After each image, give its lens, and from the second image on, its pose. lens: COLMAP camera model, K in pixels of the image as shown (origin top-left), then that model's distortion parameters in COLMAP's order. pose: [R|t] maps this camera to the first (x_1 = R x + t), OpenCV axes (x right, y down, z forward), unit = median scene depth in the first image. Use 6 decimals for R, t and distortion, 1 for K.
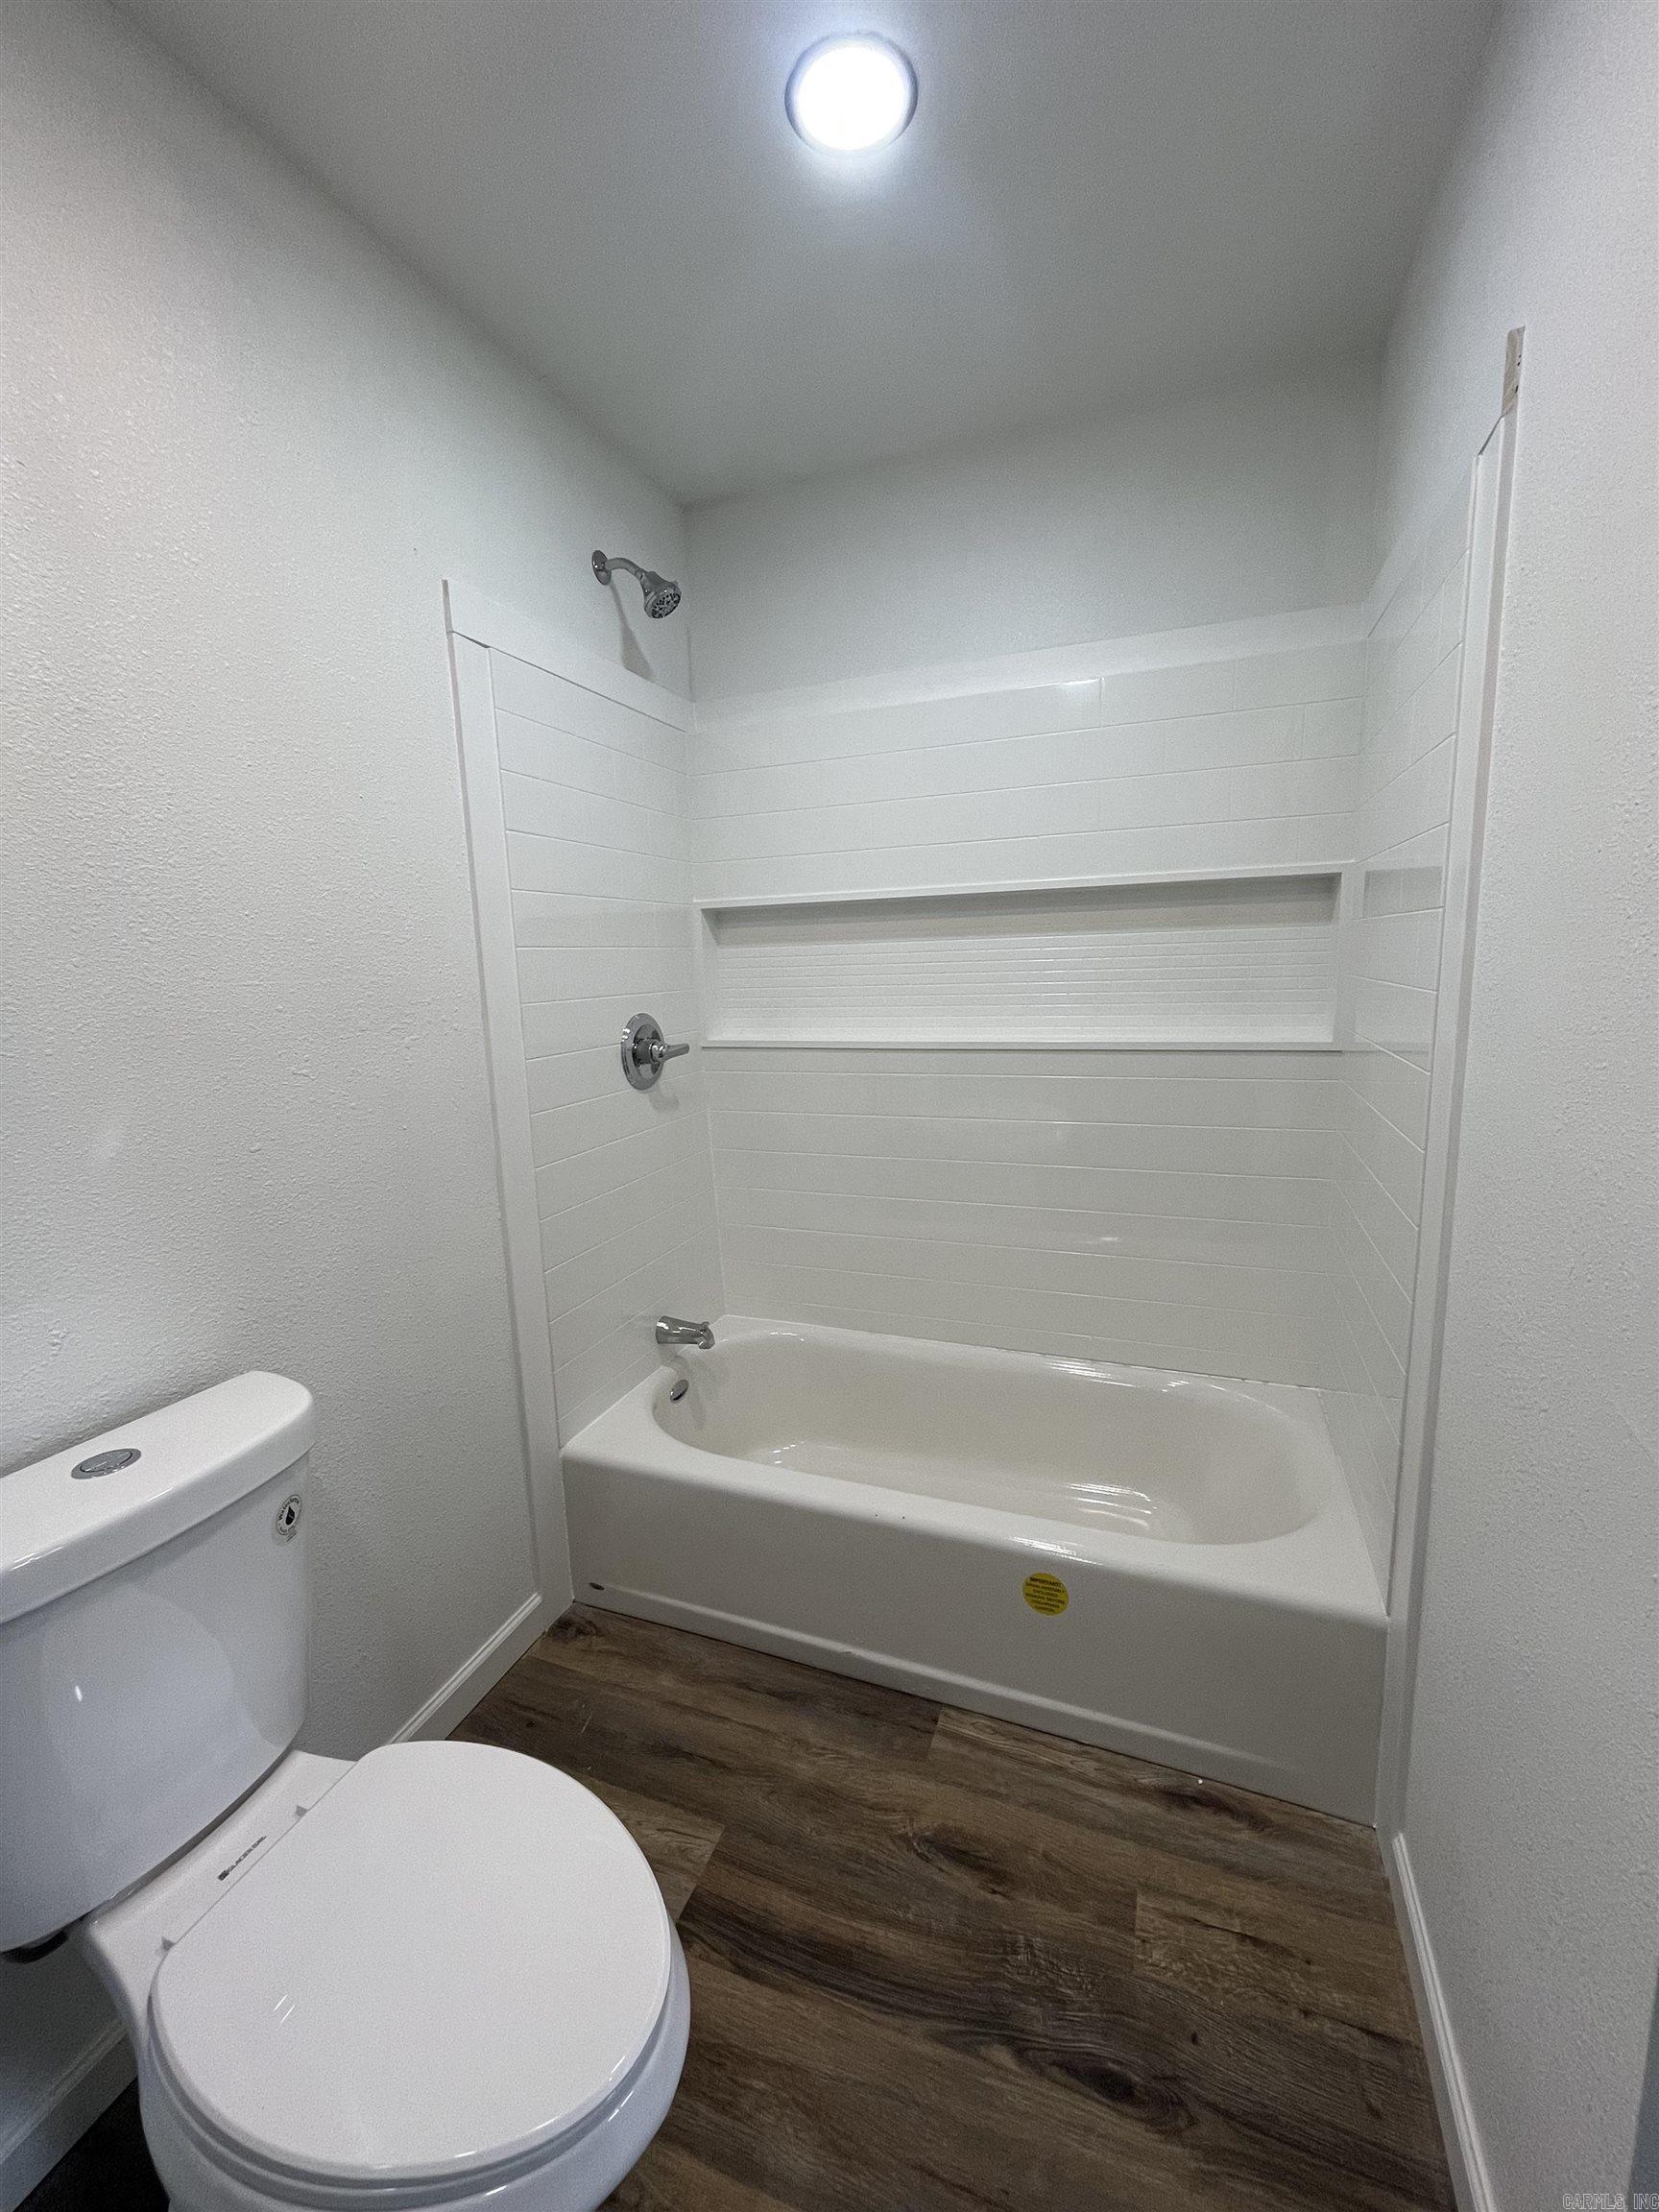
lens RADIAL K [[885.2, 0, 832.2], [0, 885.2, 1107.0], [0, 0, 1]] dist [-0.002741, 0.000129]
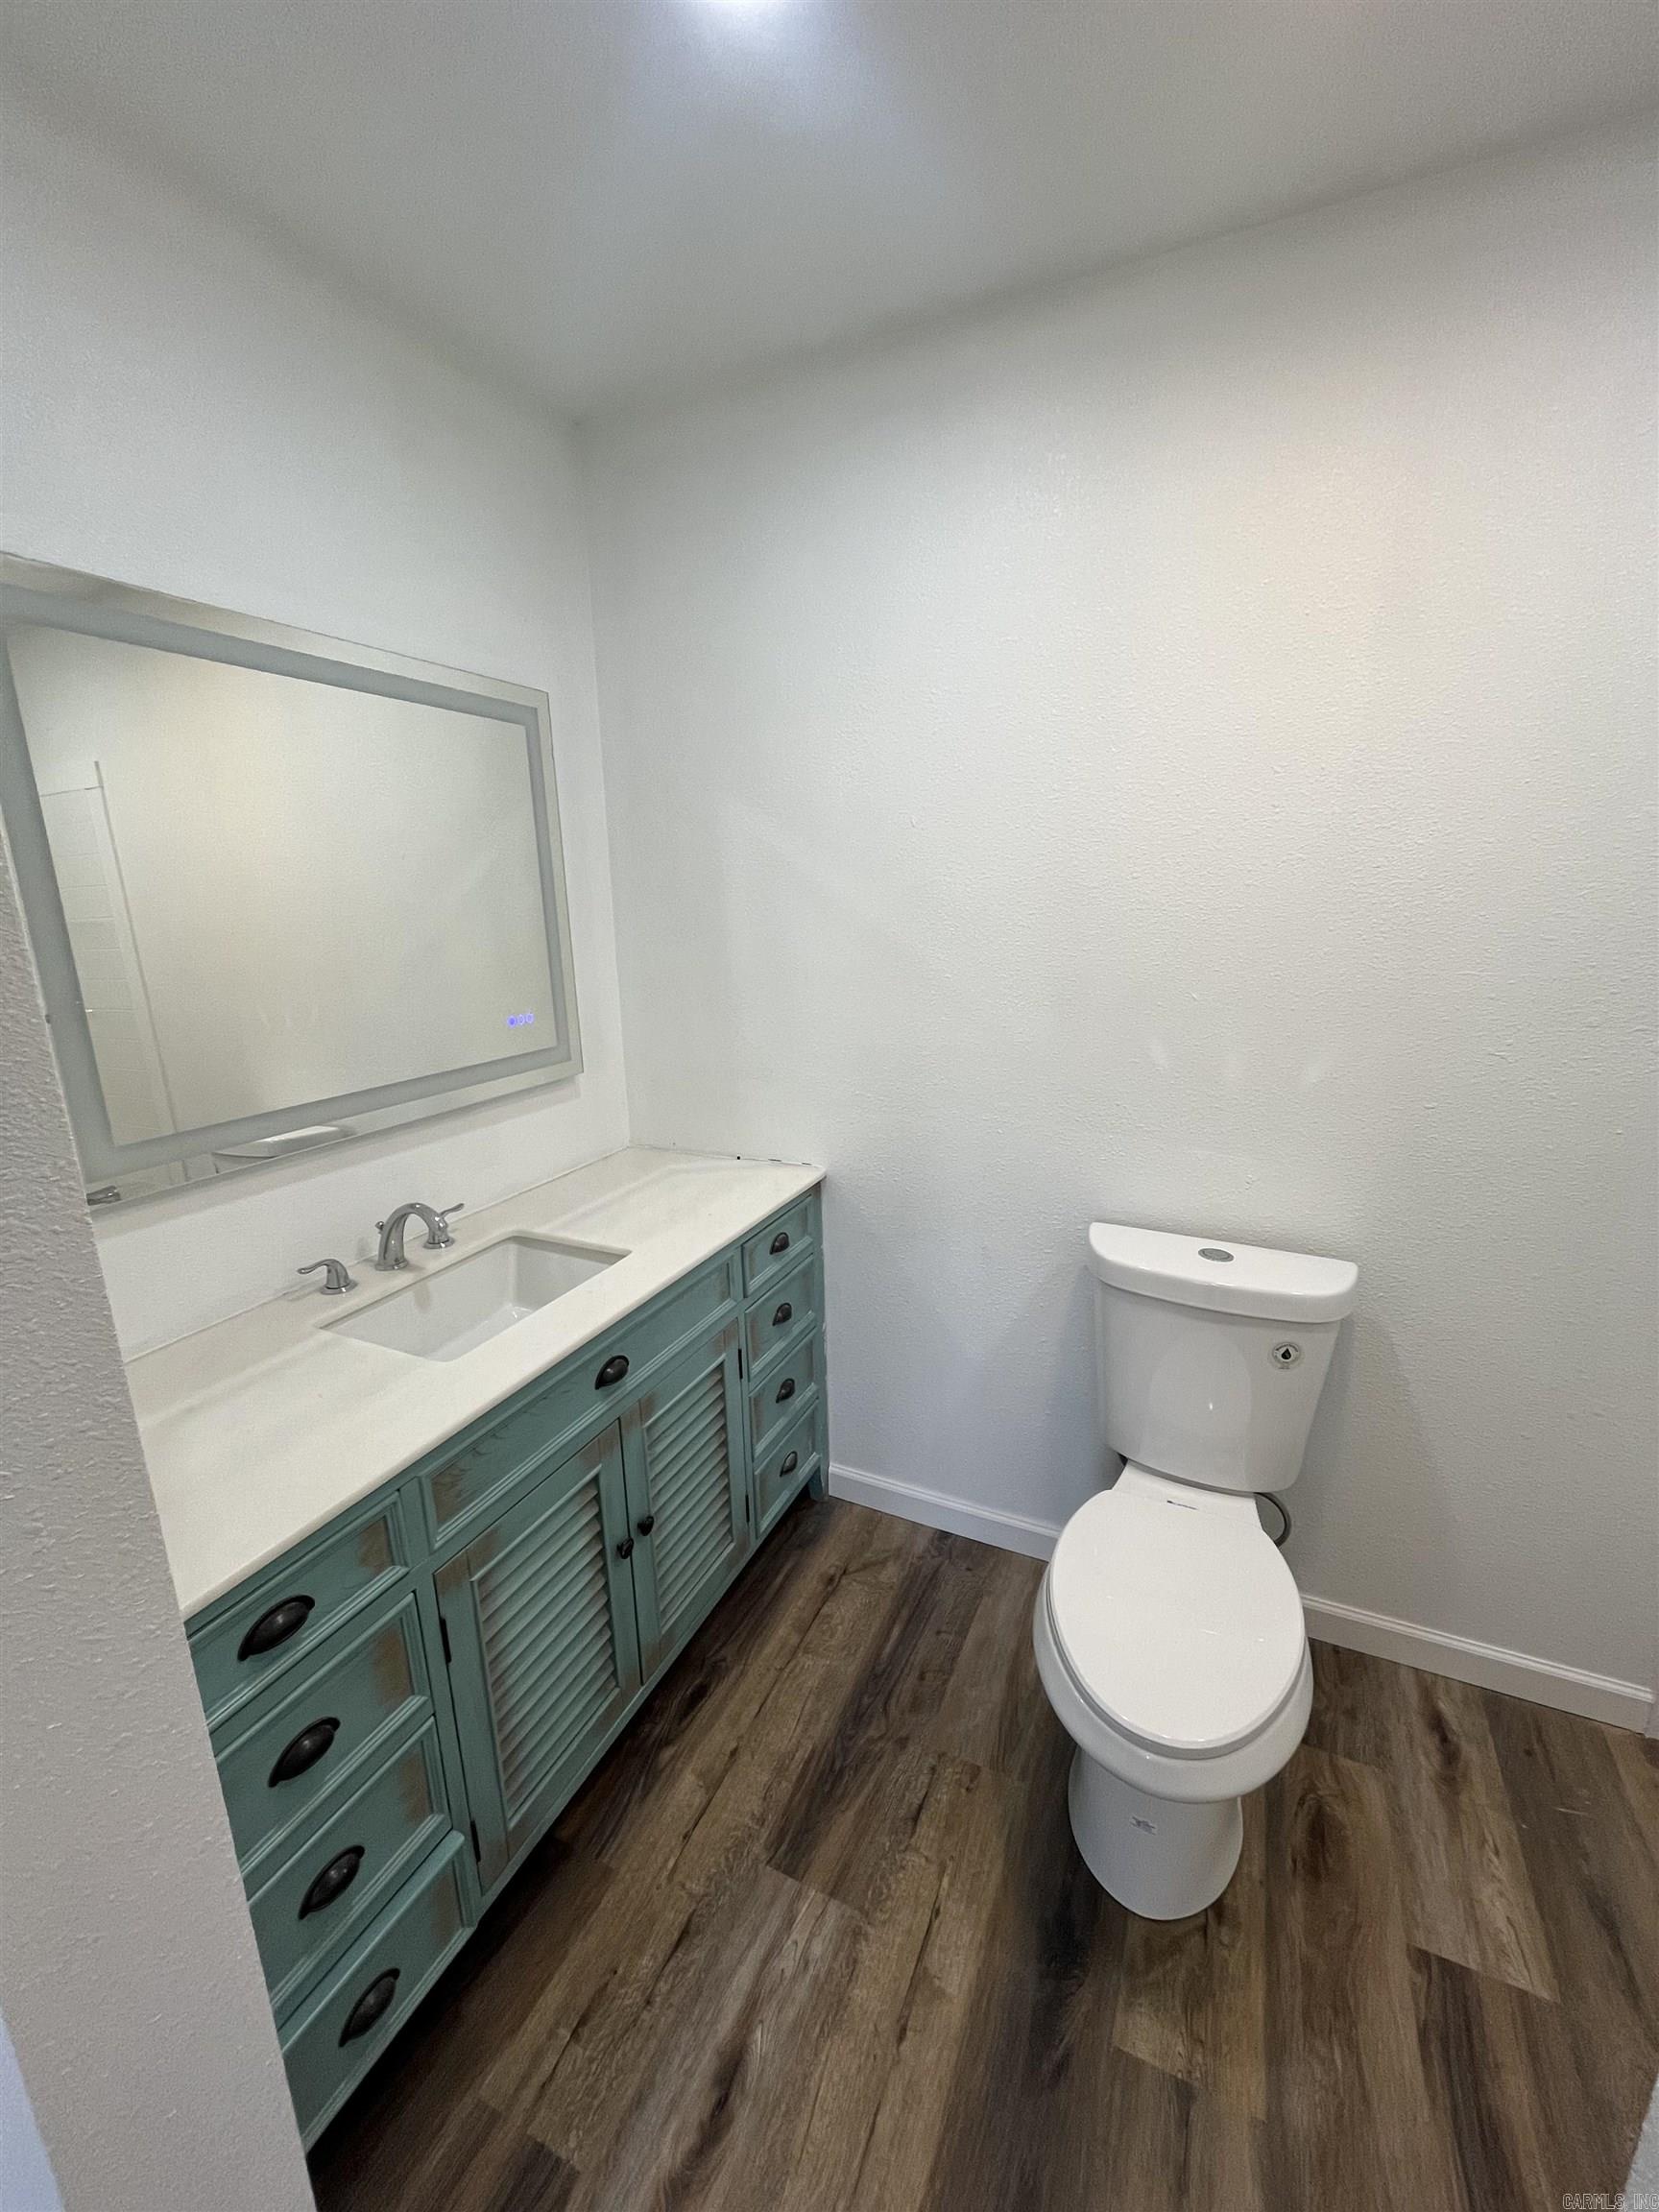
lens RADIAL K [[885.2, 0, 829.5], [0, 885.2, 1105.6], [0, 0, 1]] dist [-0.002741, 0.000129]
pose [[-0.064375, 0.269976, -0.960713, 0.624210], [-0.145967, 0.949808, 0.276693, -0.184682], [0.987193, 0.158044, -0.021737, 0.213187]]
